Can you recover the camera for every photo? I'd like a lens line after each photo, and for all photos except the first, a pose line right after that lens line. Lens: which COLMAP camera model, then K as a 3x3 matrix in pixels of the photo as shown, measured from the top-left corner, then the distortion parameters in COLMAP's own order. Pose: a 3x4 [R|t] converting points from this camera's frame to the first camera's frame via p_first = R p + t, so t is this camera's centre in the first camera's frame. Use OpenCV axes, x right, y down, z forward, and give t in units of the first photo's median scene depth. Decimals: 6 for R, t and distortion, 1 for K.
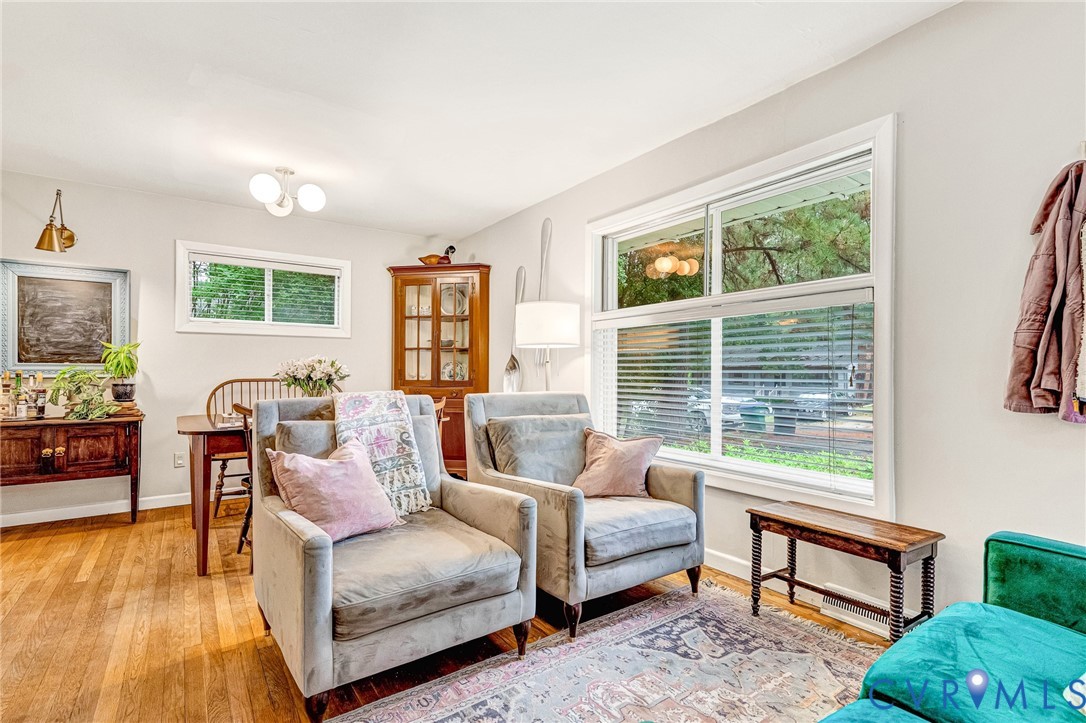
lens RADIAL K [[514.5, 0, 555.7], [0, 514.5, 364.0], [0, 0, 1]] dist [0.001444, 0.000066]
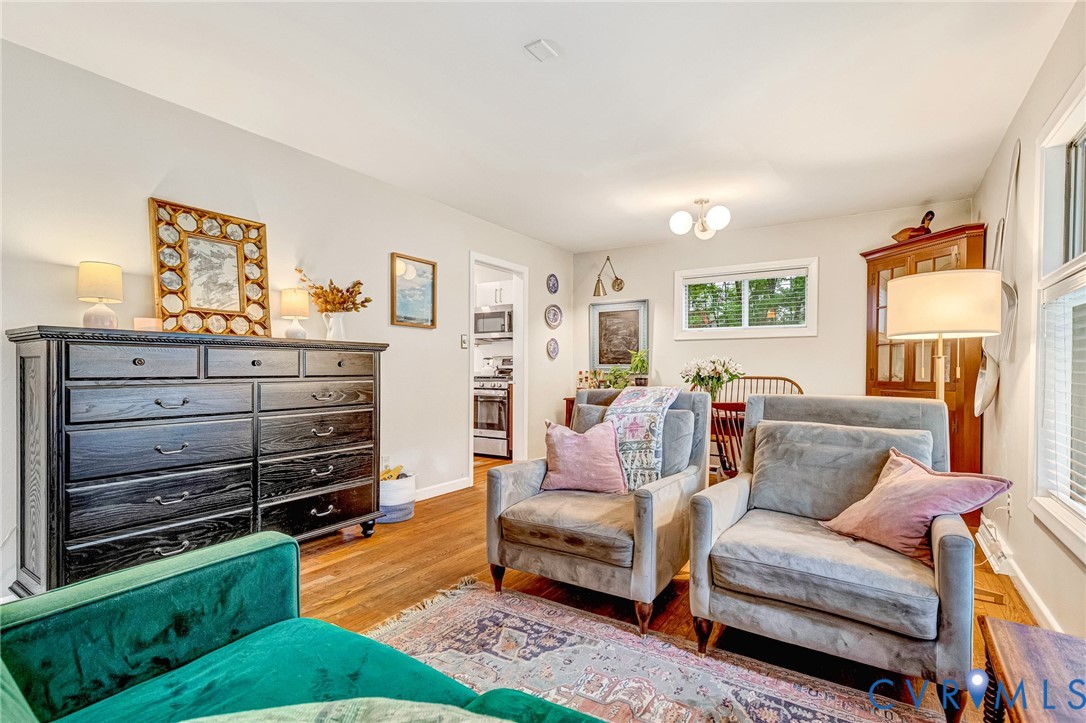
lens RADIAL K [[521.0, 0, 542.5], [0, 521.0, 364.2], [0, 0, 1]] dist [0.002837, 0.000192]
pose [[0.359008, -0.007744, -0.933302, 0.544212], [0.011087, 0.999930, -0.004031, 0.002410], [0.933269, -0.008900, 0.359069, 0.257763]]
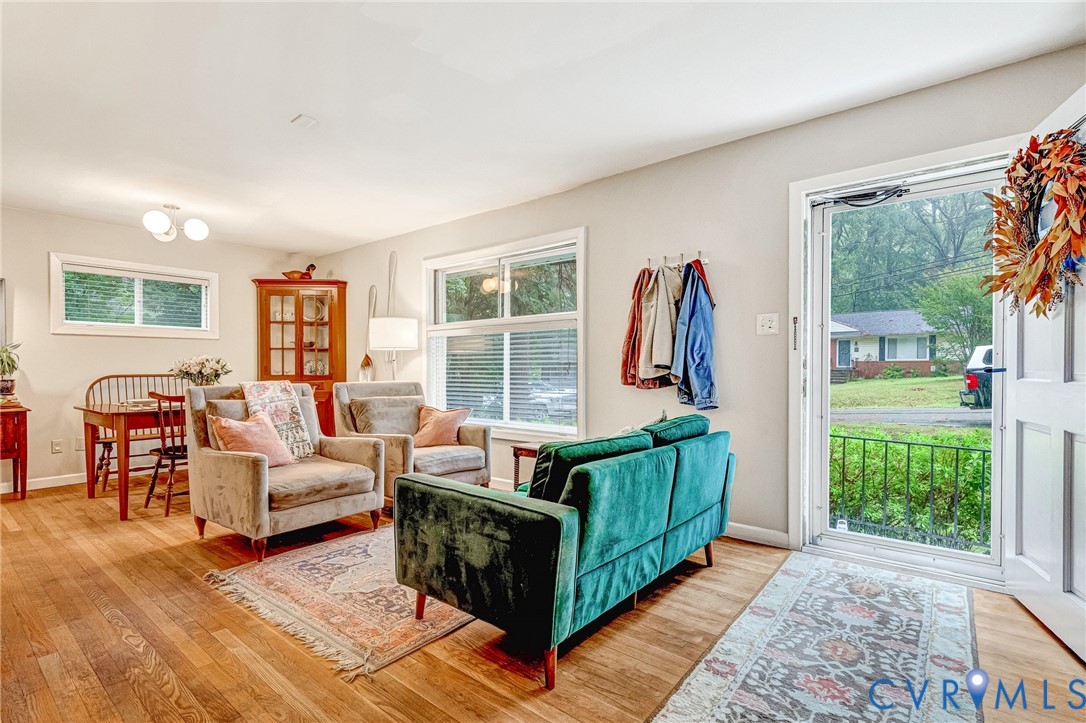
lens RADIAL K [[499.9, 0, 548.3], [0, 499.9, 371.8], [0, 0, 1]] dist [0.001813, -0.000027]
pose [[0.963948, -0.007048, 0.265996, 0.031300], [0.000733, 0.999716, 0.023836, -0.005632], [-0.266089, -0.022782, 0.963679, -0.482861]]
